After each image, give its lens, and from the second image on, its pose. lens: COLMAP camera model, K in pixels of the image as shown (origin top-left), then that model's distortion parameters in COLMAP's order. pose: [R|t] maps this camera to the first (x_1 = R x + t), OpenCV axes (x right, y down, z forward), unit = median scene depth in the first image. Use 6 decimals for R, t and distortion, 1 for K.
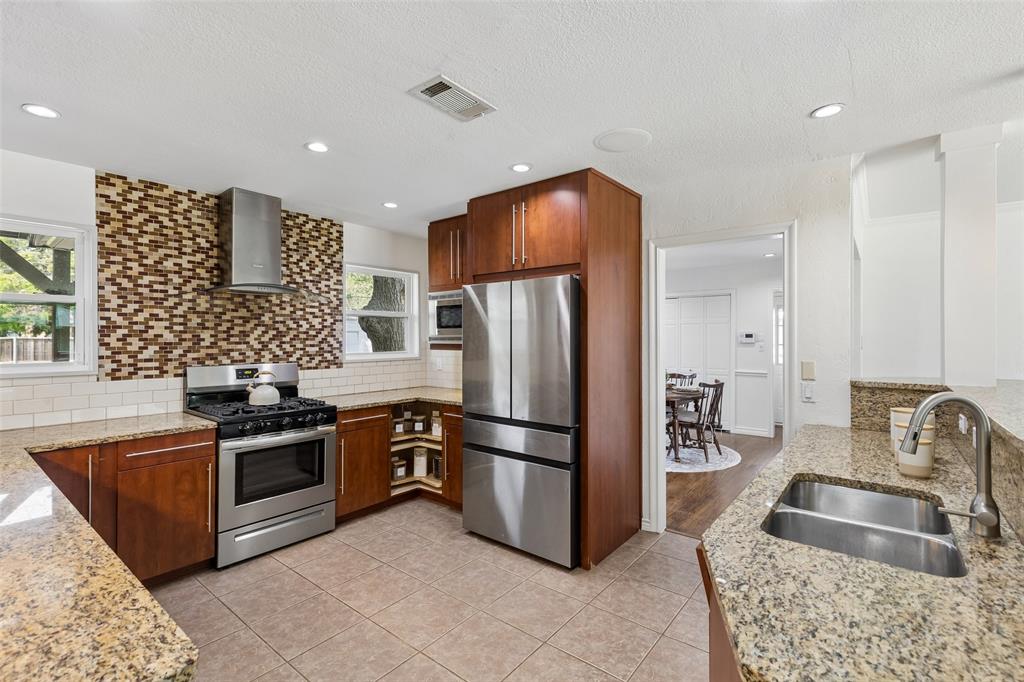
lens RADIAL K [[461.6, 0, 519.1], [0, 461.6, 335.4], [0, 0, 1]] dist [0.000842, -0.001339]
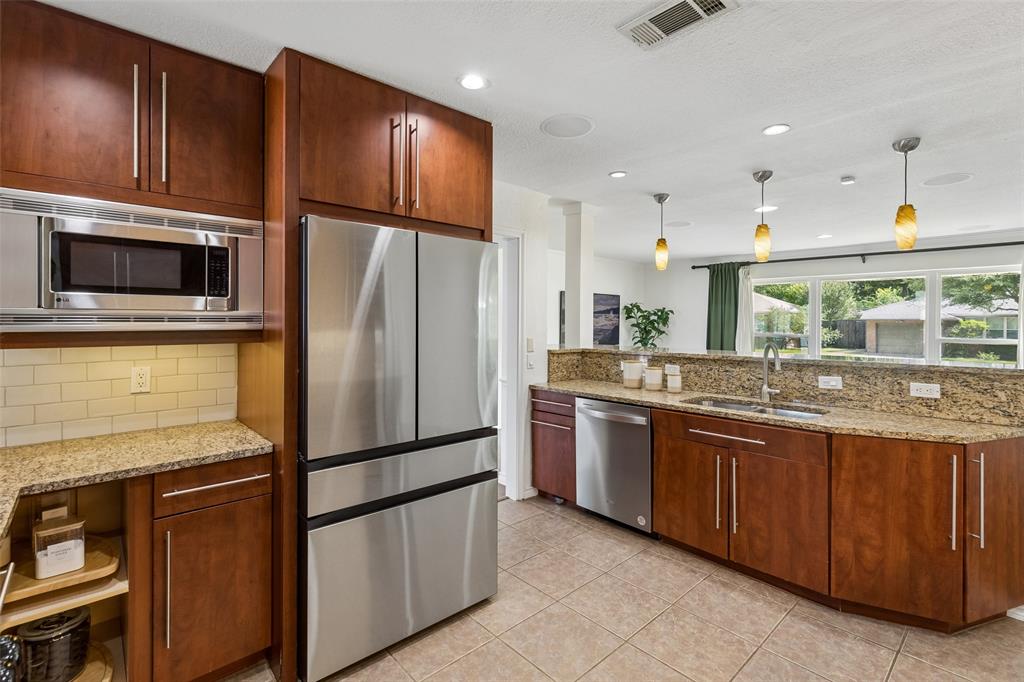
lens RADIAL K [[461.6, 0, 506.3], [0, 461.6, 320.2], [0, 0, 1]] dist [0.000842, -0.001339]
pose [[0.174178, 0.007896, 0.984683, -0.615149], [-0.006223, 0.999957, -0.006917, 0.011856], [-0.984695, -0.004923, 0.174219, 0.722394]]
